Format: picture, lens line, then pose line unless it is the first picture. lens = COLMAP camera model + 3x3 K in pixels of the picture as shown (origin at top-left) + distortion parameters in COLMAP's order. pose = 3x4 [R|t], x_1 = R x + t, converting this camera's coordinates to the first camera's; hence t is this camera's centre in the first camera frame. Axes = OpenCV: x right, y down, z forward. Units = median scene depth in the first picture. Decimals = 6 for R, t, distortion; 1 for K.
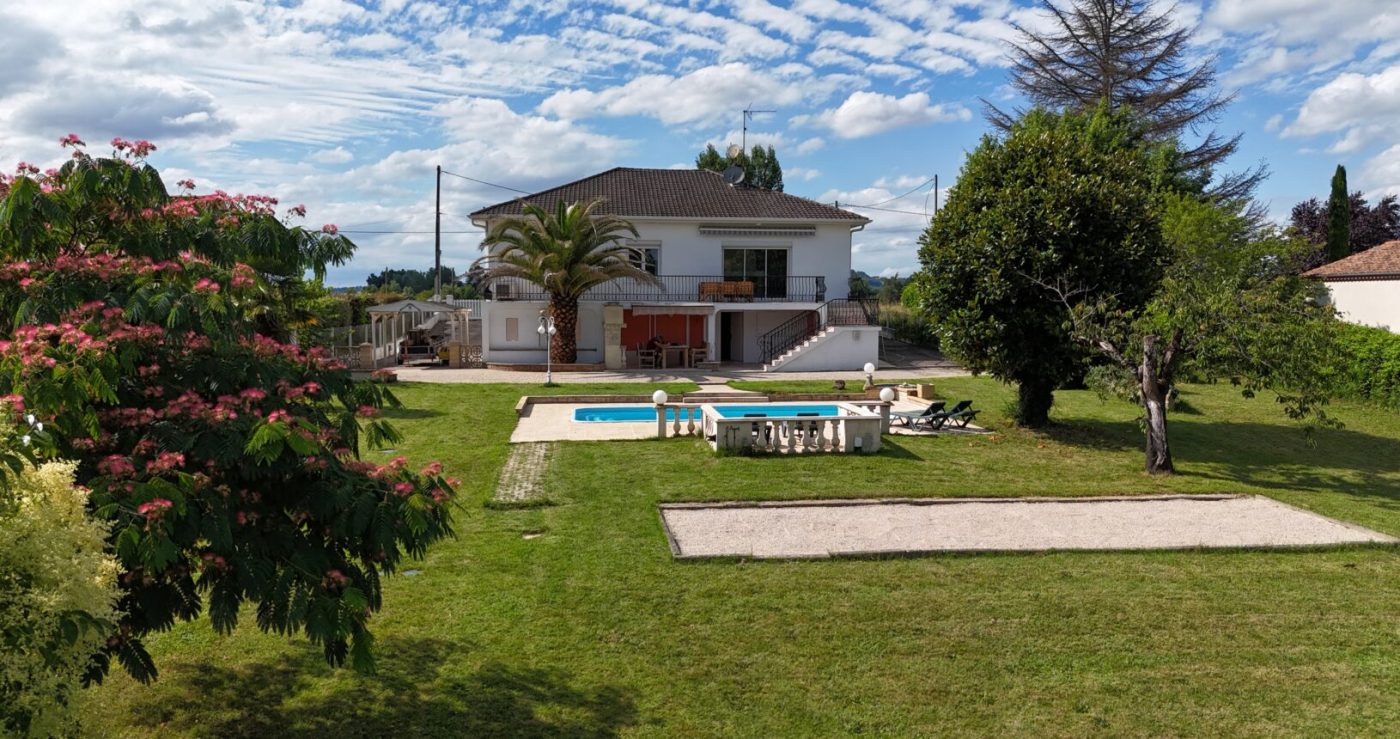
lens RADIAL K [[1051.3, 0, 699.7], [0, 1051.3, 369.5], [0, 0, 1]] dist [0.003500, -0.006903]
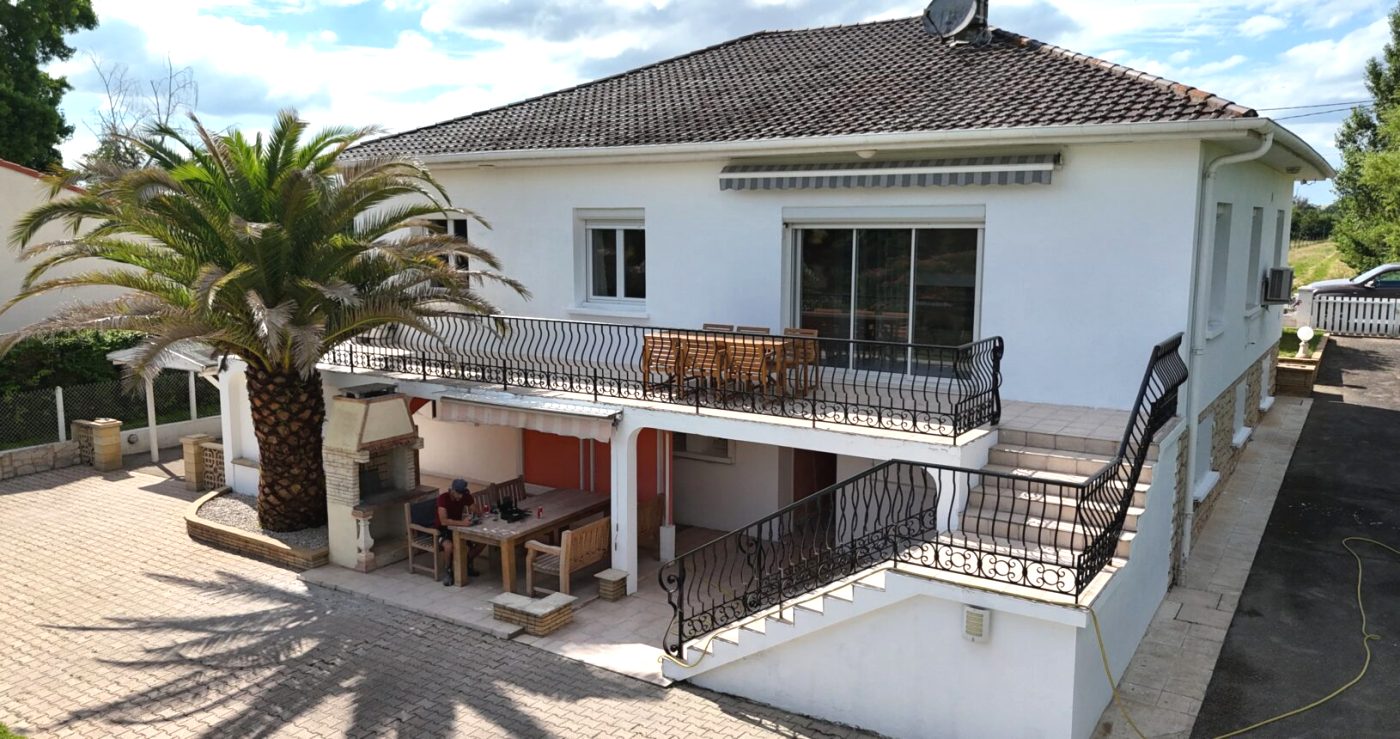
lens RADIAL K [[1051.3, 0, 699.9], [0, 1051.3, 370.5], [0, 0, 1]] dist [0.003500, -0.006903]
pose [[0.761458, 0.086781, -0.642379, 0.229875], [-0.039899, 0.995394, 0.087176, -0.098665], [0.646985, -0.040751, 0.761413, 0.721401]]
